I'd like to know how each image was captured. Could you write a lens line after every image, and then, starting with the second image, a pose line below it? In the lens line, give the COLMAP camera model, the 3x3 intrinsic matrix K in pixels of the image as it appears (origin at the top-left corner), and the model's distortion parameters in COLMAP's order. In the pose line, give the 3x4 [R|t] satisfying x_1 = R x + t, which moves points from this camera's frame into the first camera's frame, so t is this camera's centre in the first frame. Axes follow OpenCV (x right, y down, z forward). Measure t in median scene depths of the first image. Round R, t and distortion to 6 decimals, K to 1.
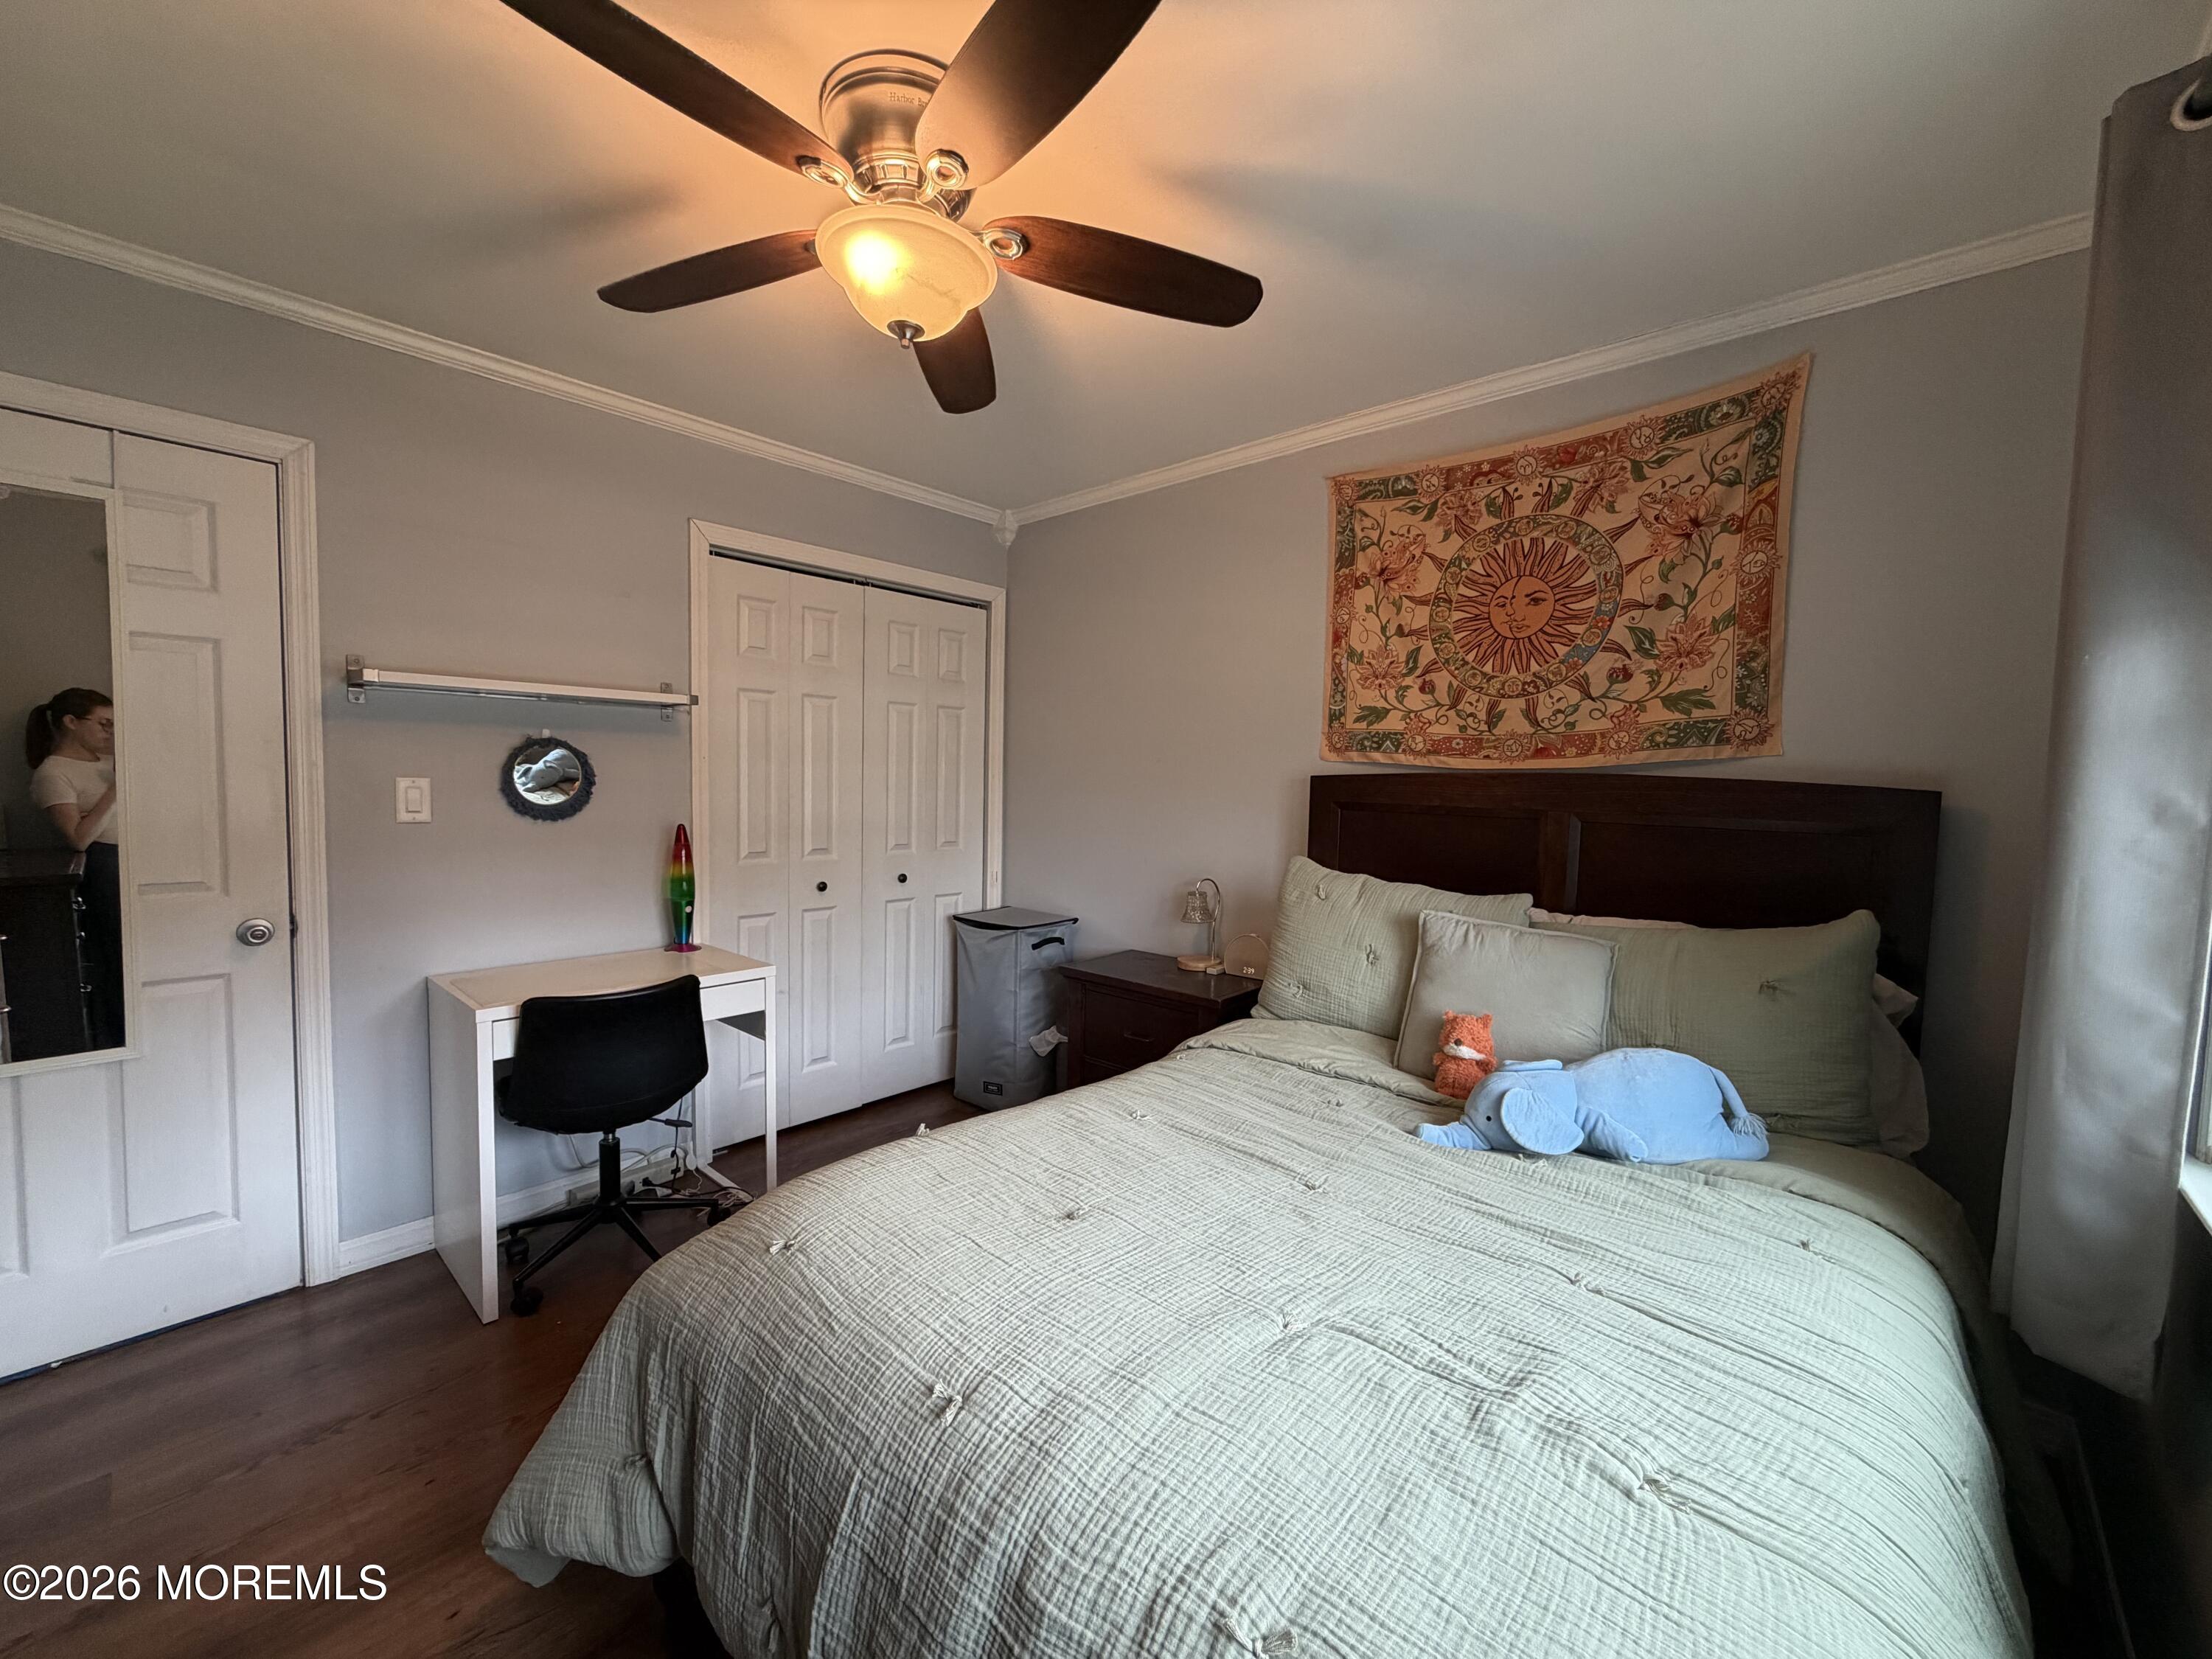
lens RADIAL K [[885.9, 0, 1109.0], [0, 885.9, 835.1], [0, 0, 1]] dist [-0.001409, 0.000240]
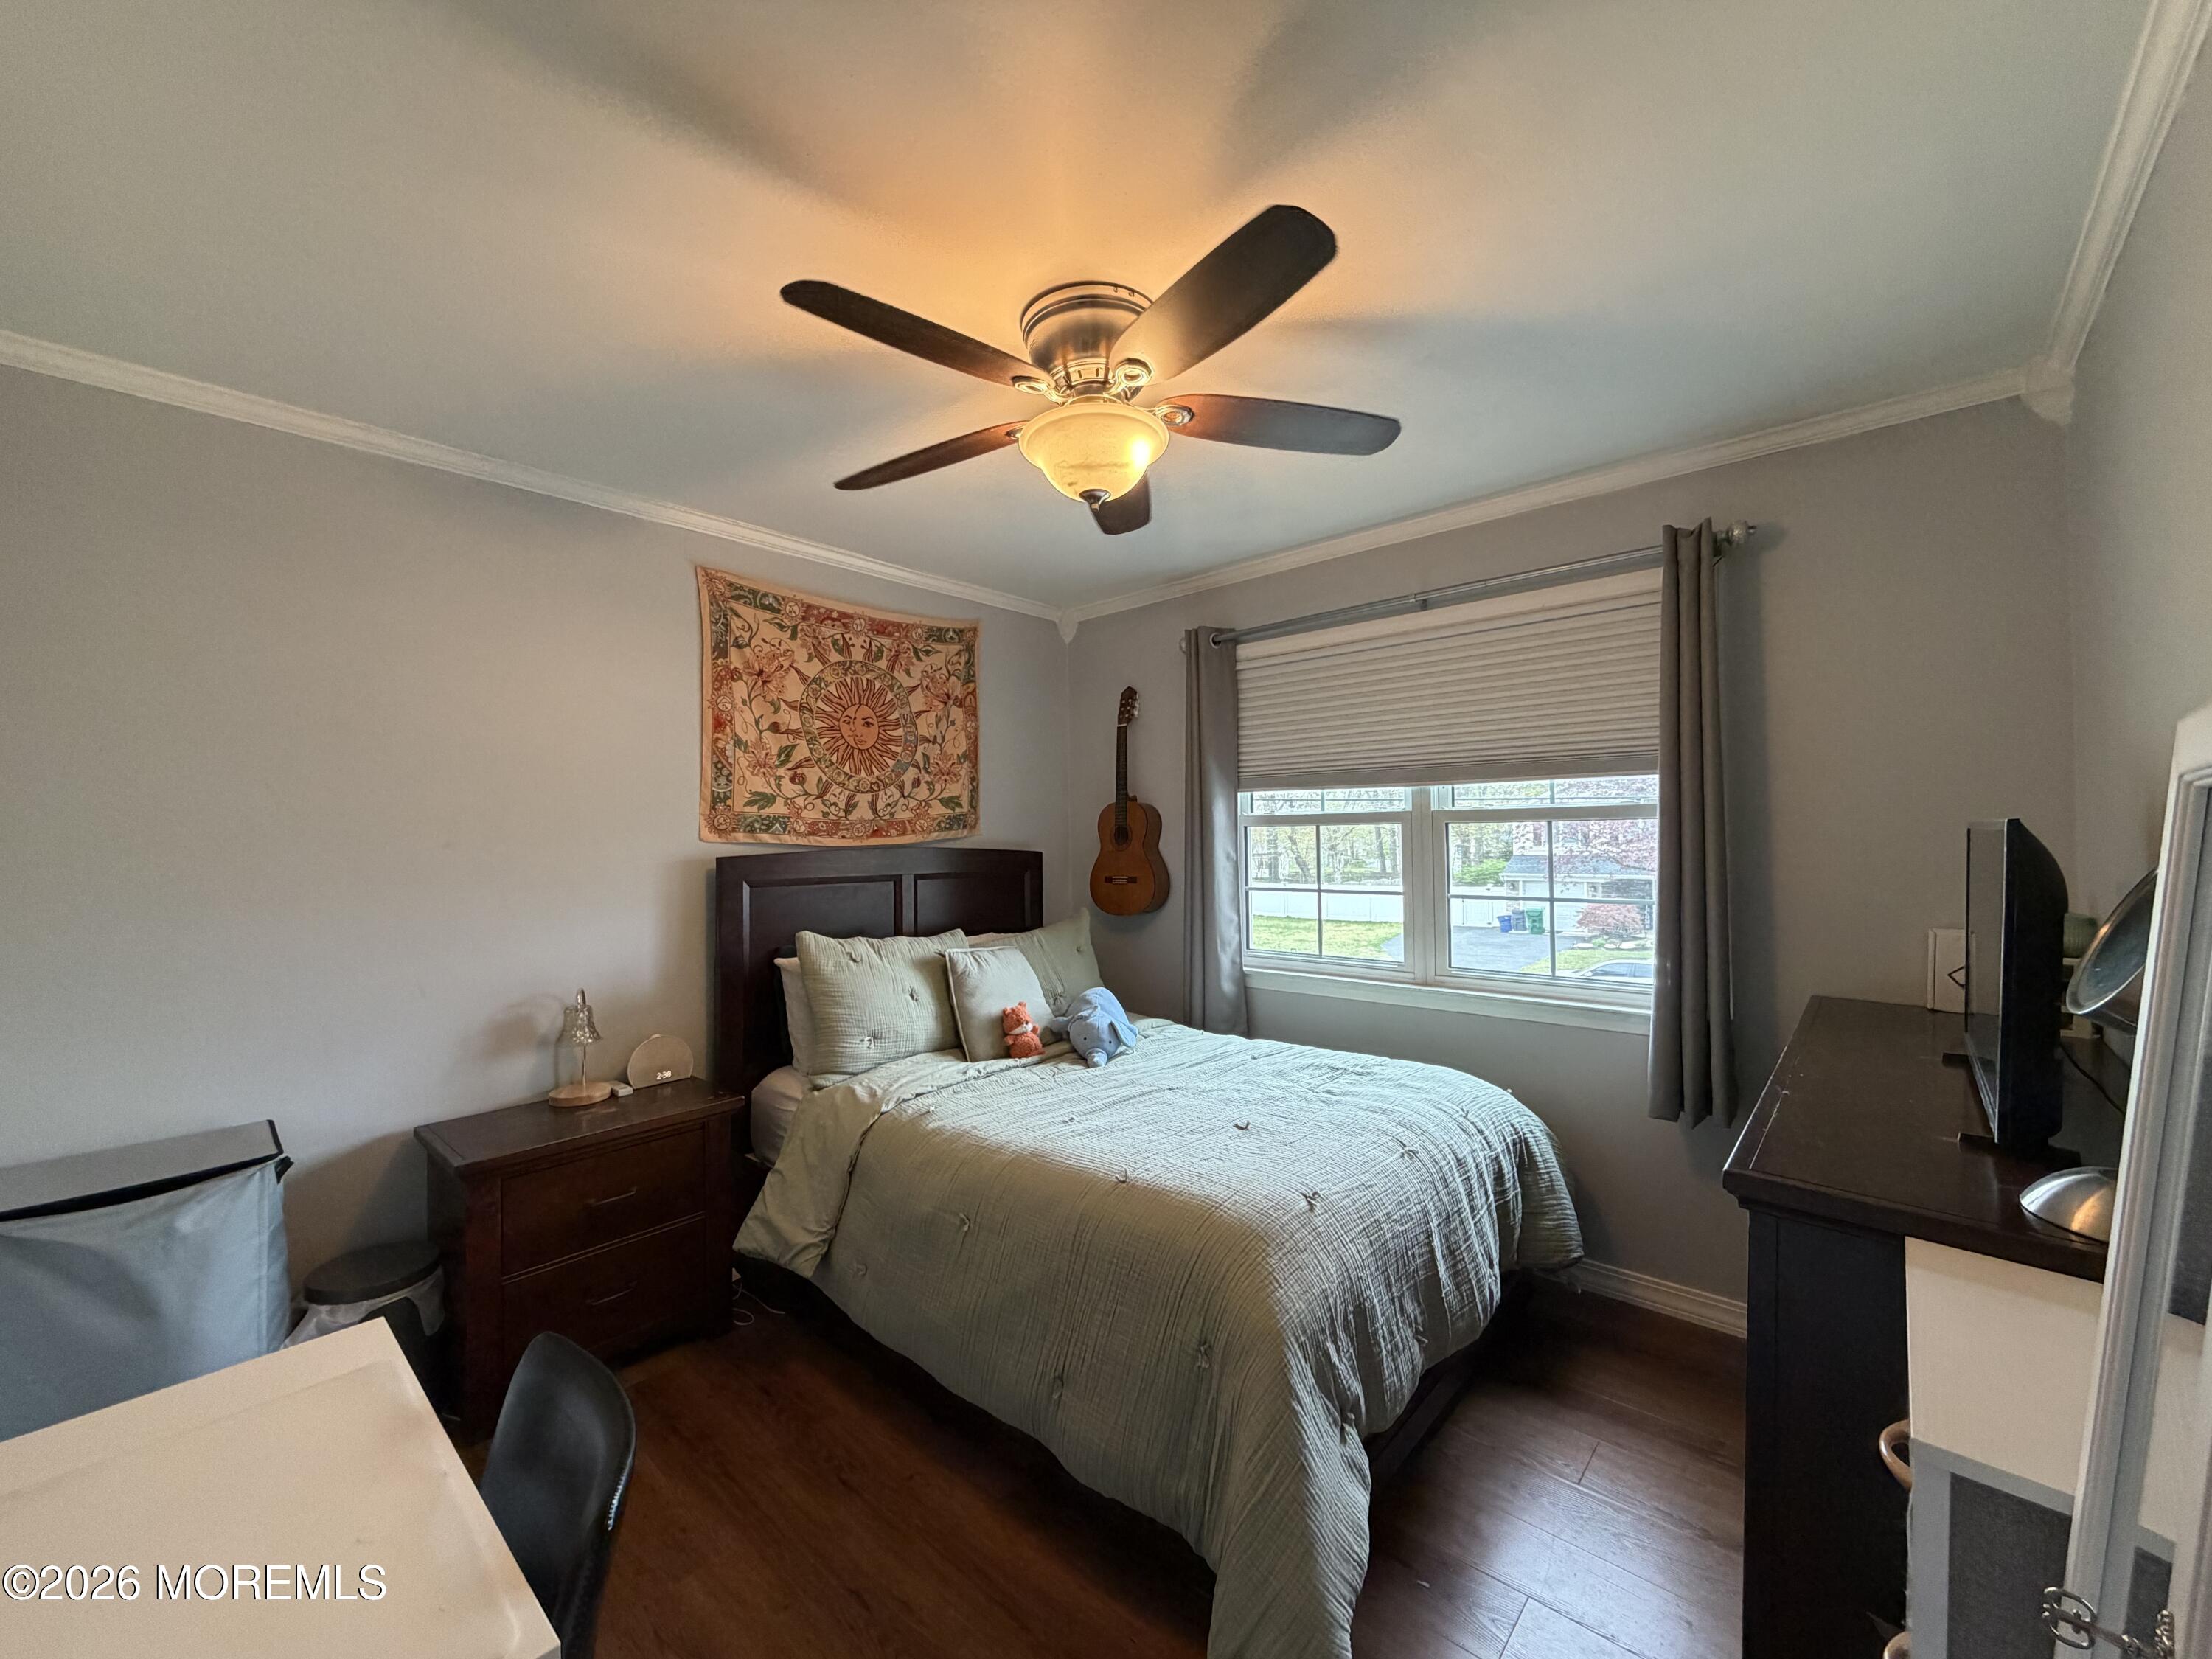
lens RADIAL K [[885.9, 0, 1100.1], [0, 885.9, 834.0], [0, 0, 1]] dist [-0.001409, 0.000240]
pose [[-0.008297, -0.018171, 0.999800, -0.880310], [0.076430, 0.996899, 0.018752, -0.088964], [-0.997040, 0.076571, -0.006882, 0.643038]]
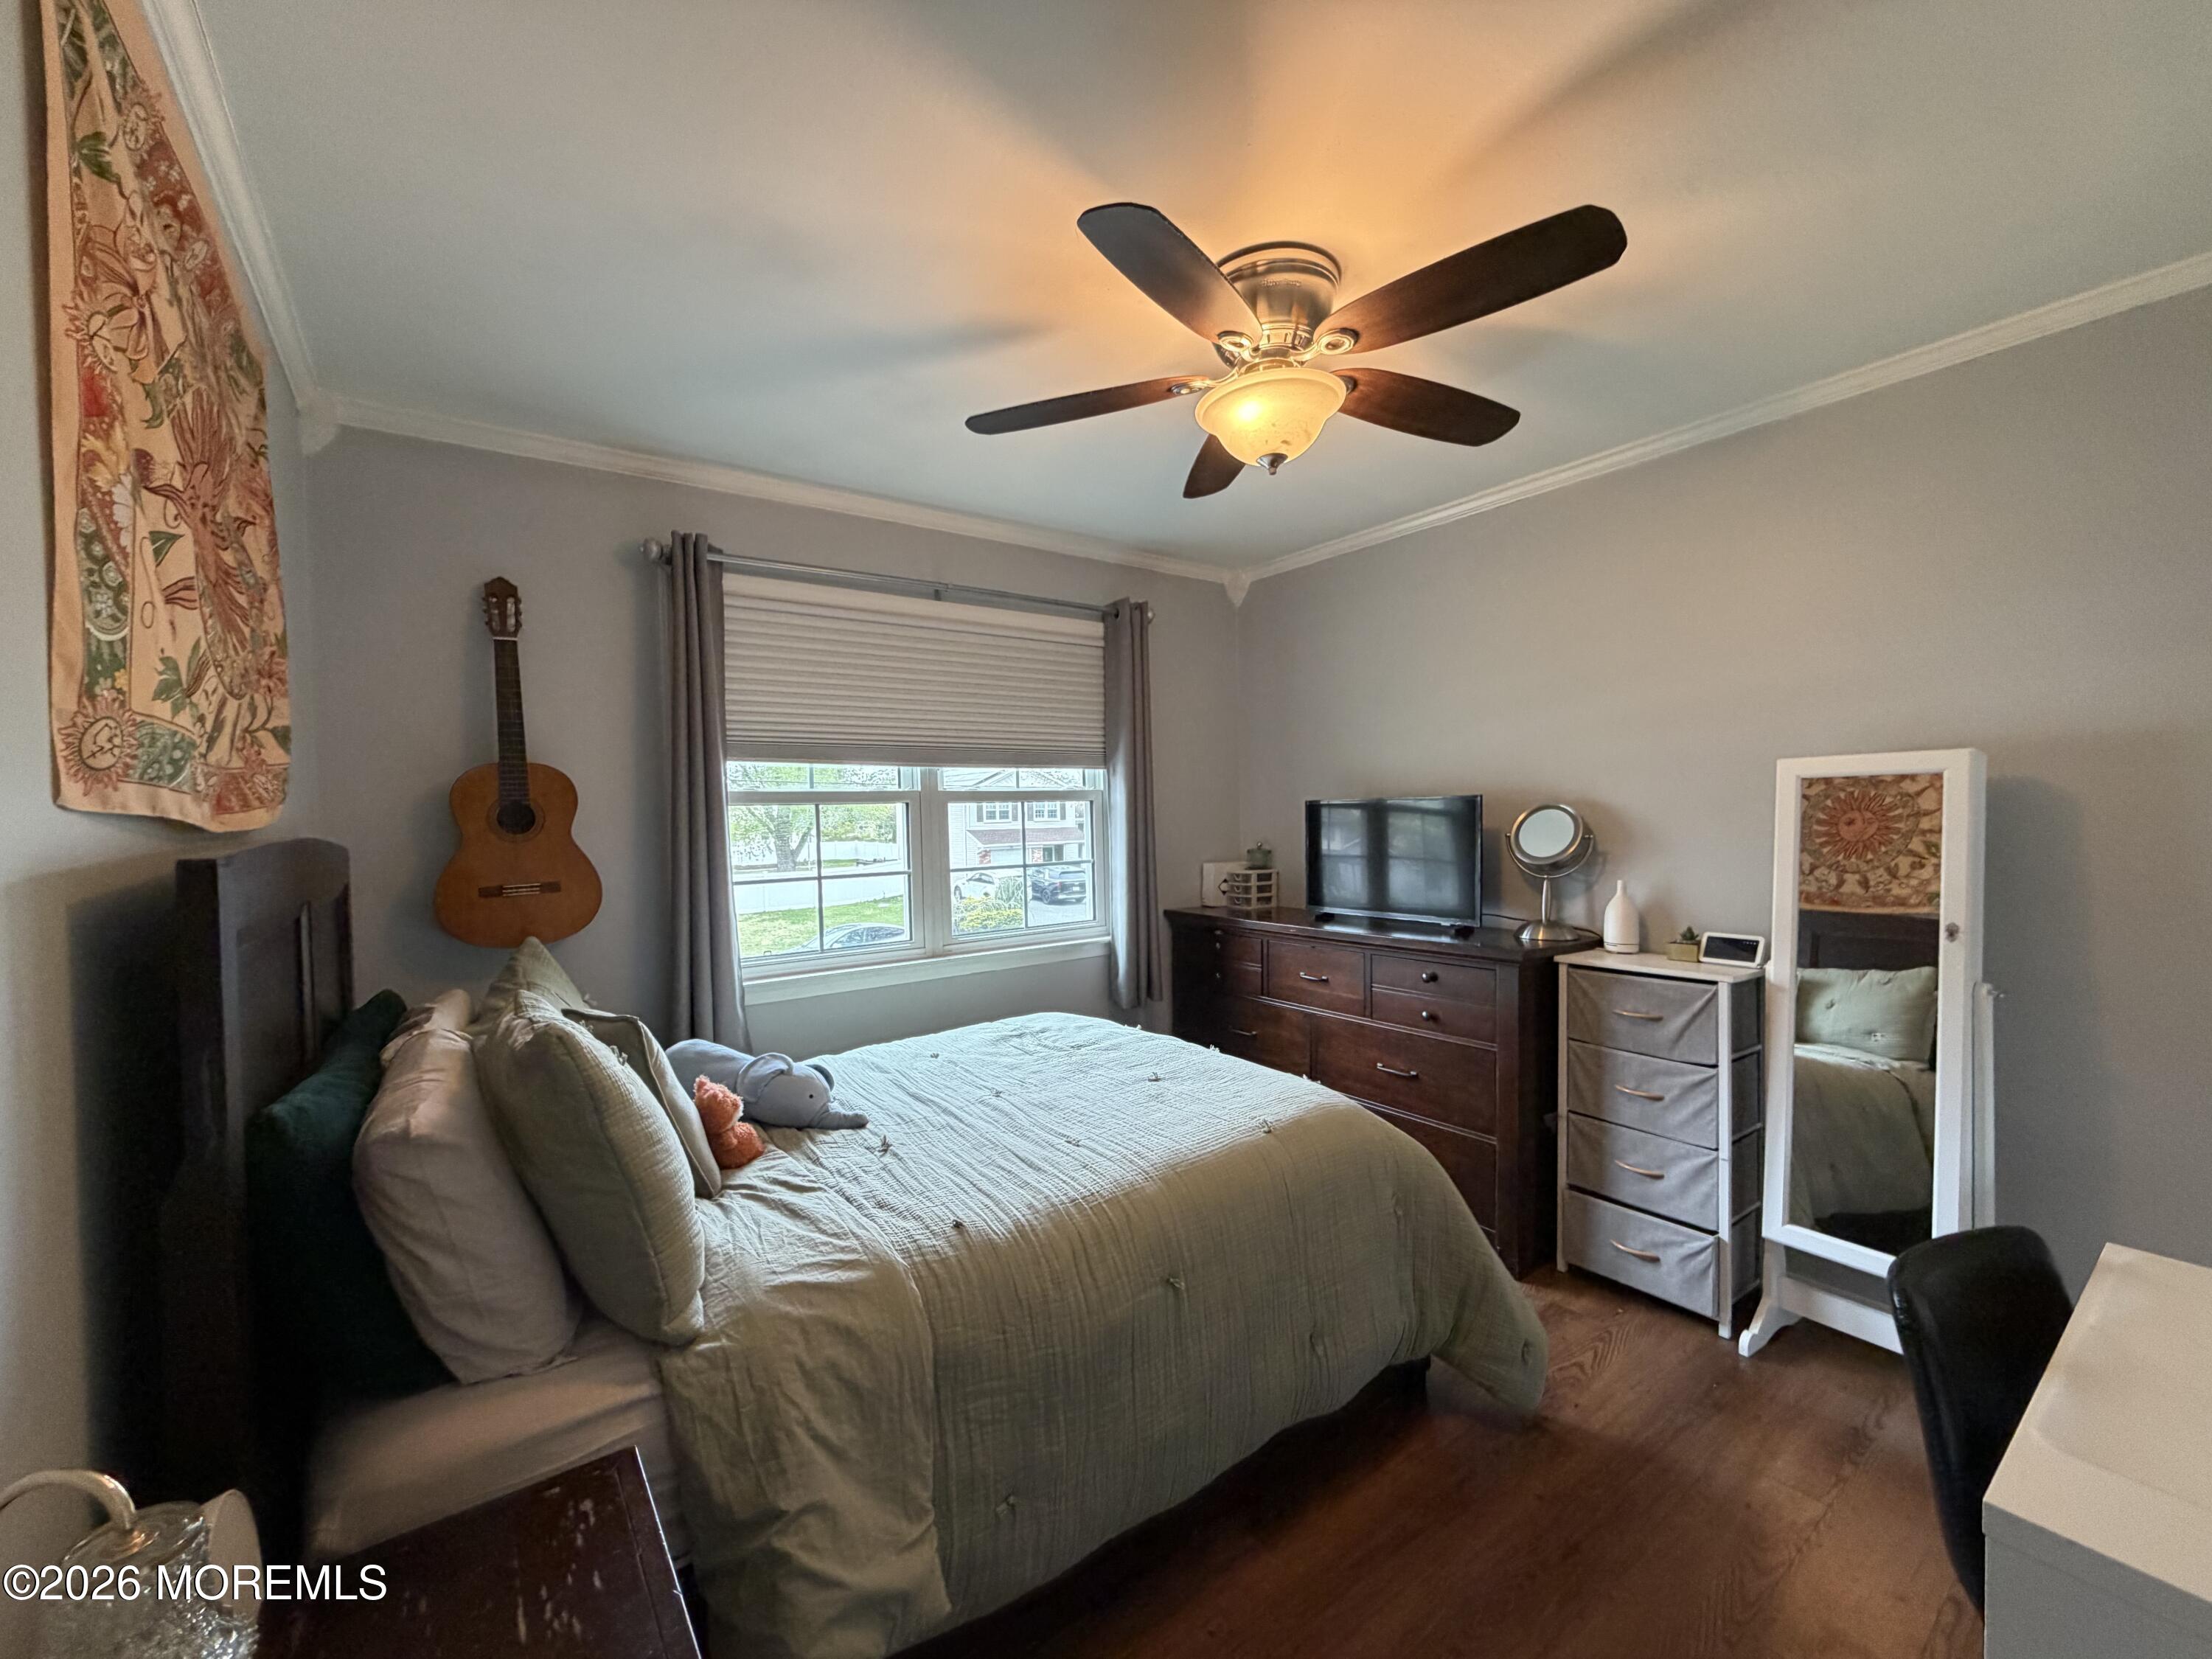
lens RADIAL K [[885.9, 0, 1098.3], [0, 885.9, 834.0], [0, 0, 1]] dist [-0.001409, 0.000240]
pose [[-0.980785, -0.002563, 0.195077, -0.153060], [0.014909, 0.996005, 0.088041, -0.110602], [-0.194523, 0.089258, -0.976828, 1.393576]]
